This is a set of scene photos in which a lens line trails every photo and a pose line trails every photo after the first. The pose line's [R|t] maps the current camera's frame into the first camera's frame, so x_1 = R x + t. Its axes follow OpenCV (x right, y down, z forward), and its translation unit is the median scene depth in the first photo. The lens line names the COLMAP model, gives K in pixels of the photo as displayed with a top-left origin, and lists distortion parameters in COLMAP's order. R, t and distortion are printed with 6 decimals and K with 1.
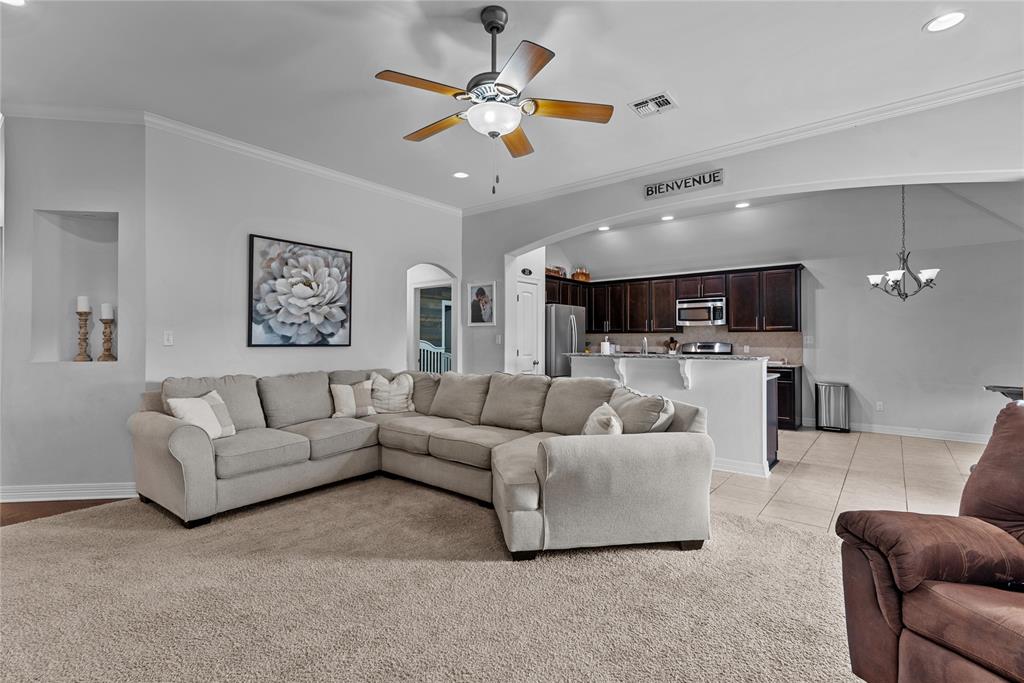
lens RADIAL K [[466.7, 0, 510.4], [0, 466.7, 334.1], [0, 0, 1]] dist [0.001471, 0.000009]
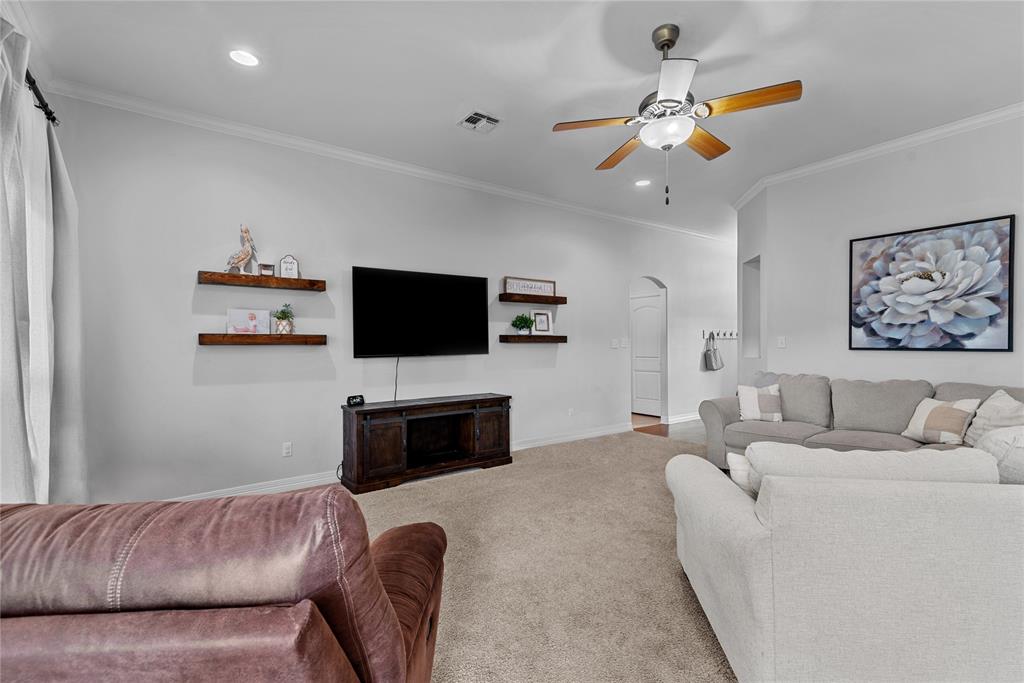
lens RADIAL K [[466.9, 0, 518.0], [0, 466.9, 345.4], [0, 0, 1]] dist [0.021709, -0.000315]
pose [[-0.259713, 0.005186, -0.965672, 0.564345], [0.018069, 0.999837, 0.000510, 0.003319], [0.965517, -0.017317, -0.259764, 0.497631]]
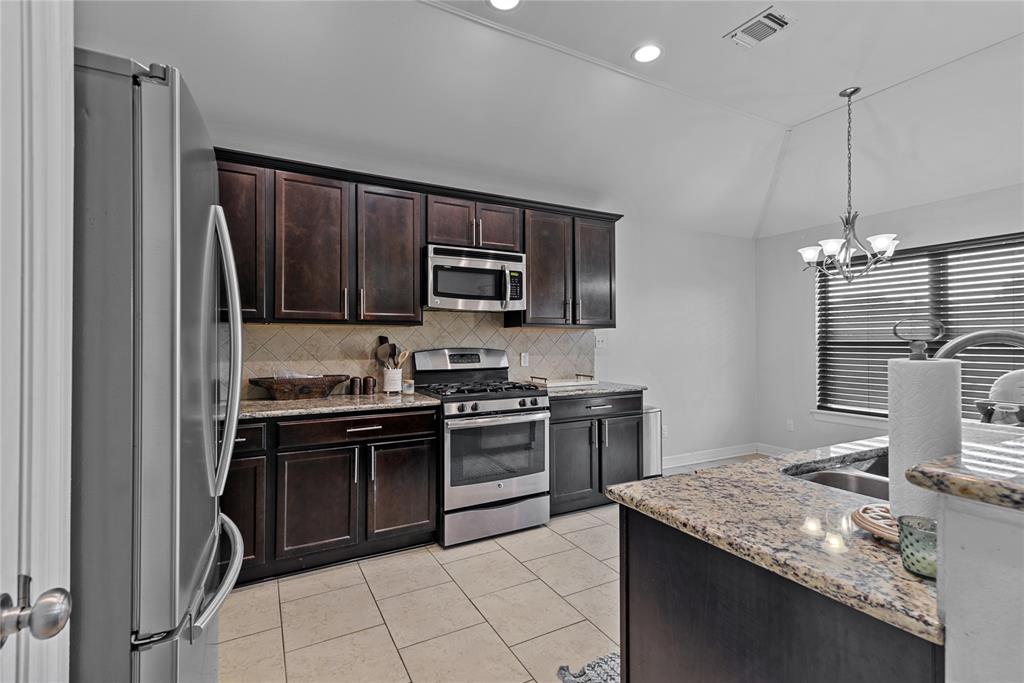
lens RADIAL K [[472.1, 0, 508.6], [0, 472.1, 339.5], [0, 0, 1]] dist [0.021115, -0.000006]
pose [[0.380609, 0.004026, 0.924727, 0.001983], [-0.009743, 0.999952, -0.000344, 0.014228], [-0.924685, -0.008879, 0.380630, 1.214032]]
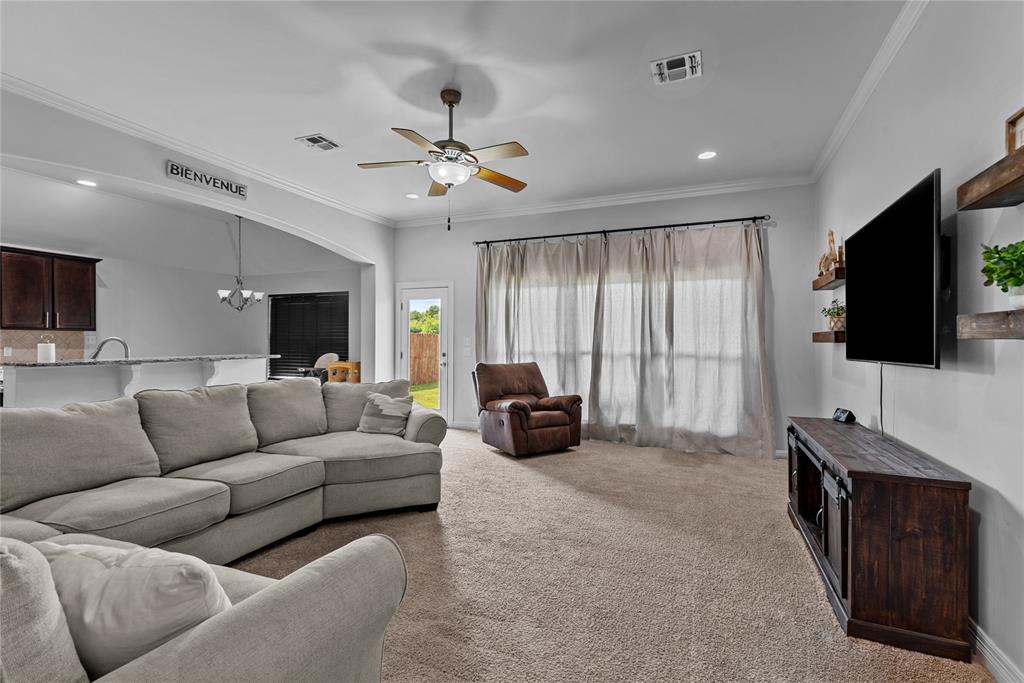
lens RADIAL K [[469.8, 0, 512.3], [0, 469.8, 337.9], [0, 0, 1]] dist [0.013444, -0.000415]
pose [[-0.276895, 0.006519, 0.960878, -0.714235], [-0.017082, 0.999786, -0.011705, 0.006773], [-0.960748, -0.019655, -0.276724, 0.626739]]
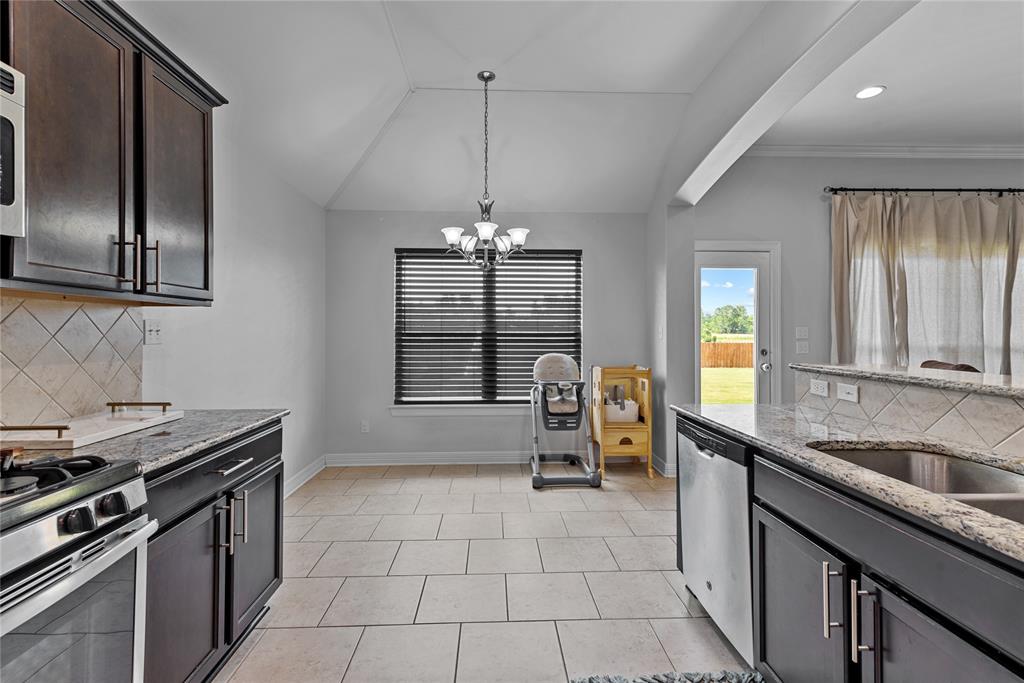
lens RADIAL K [[468.2, 0, 511.0], [0, 468.2, 328.3], [0, 0, 1]] dist [0.021260, -0.000813]
pose [[-0.662825, 0.006990, 0.748742, 0.321467], [-0.010304, 0.999777, -0.018456, 0.017866], [-0.748703, -0.019948, -0.662605, 1.437097]]
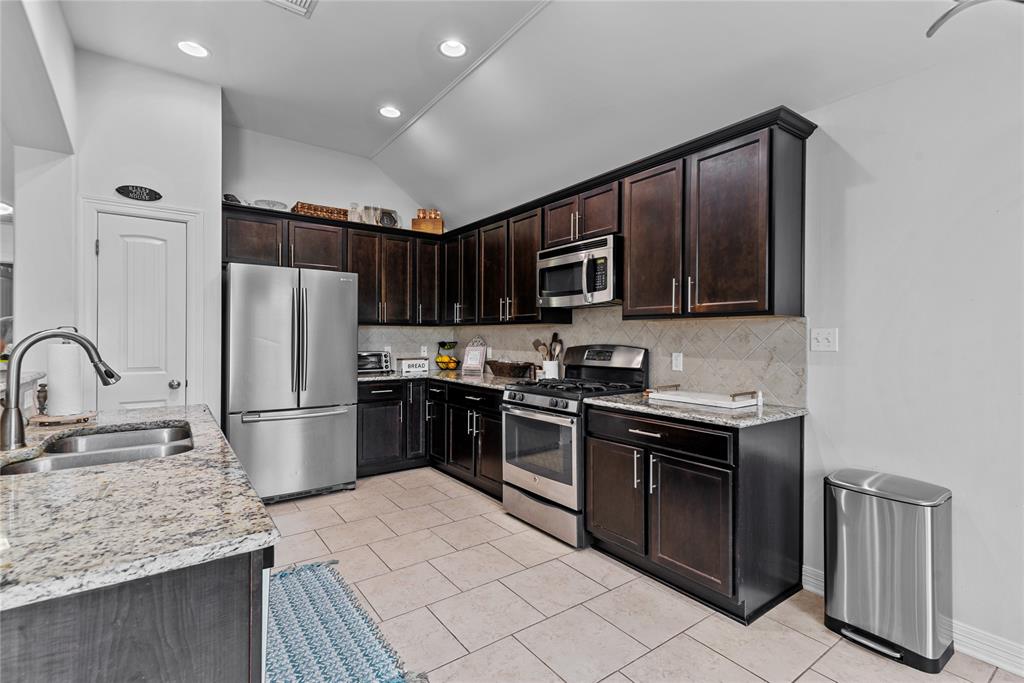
lens RADIAL K [[469.8, 0, 512.3], [0, 469.8, 337.9], [0, 0, 1]] dist [0.013444, -0.000415]
pose [[0.966360, 0.004348, -0.257156, 0.705320], [-0.000549, 0.999890, 0.014844, 0.007951], [0.257192, -0.014204, 0.966256, 0.846899]]
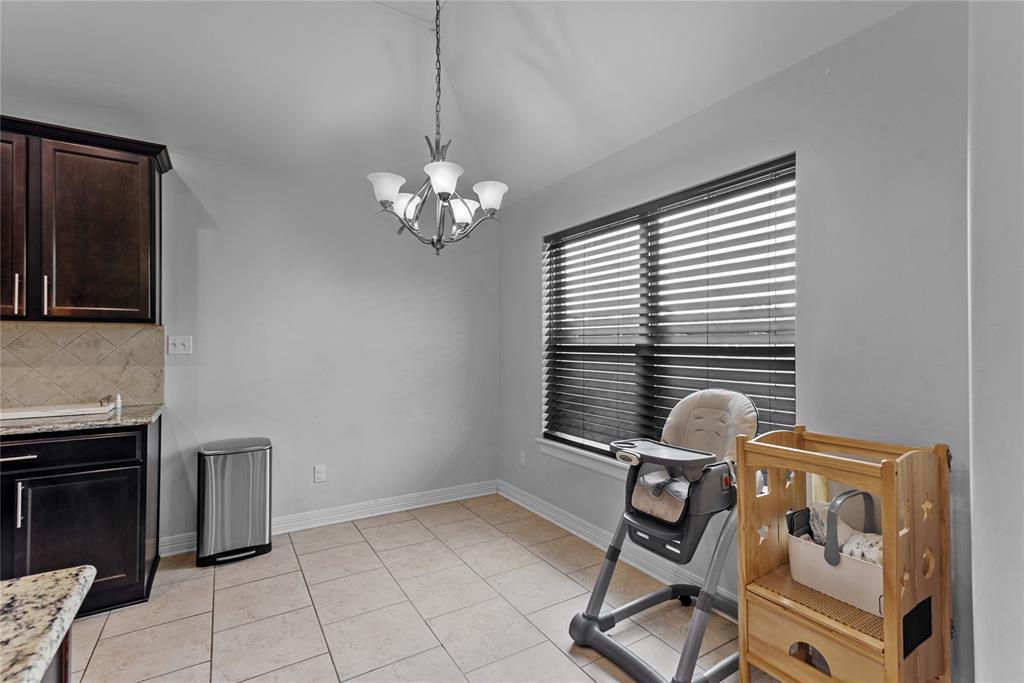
lens RADIAL K [[462.9, 0, 513.4], [0, 462.9, 346.1], [0, 0, 1]] dist [-0.012445, 0.000024]
pose [[0.320671, -0.002560, 0.947187, 0.482427], [-0.013001, 0.999890, 0.007104, 0.008675], [-0.947101, -0.014592, 0.320603, 0.817038]]
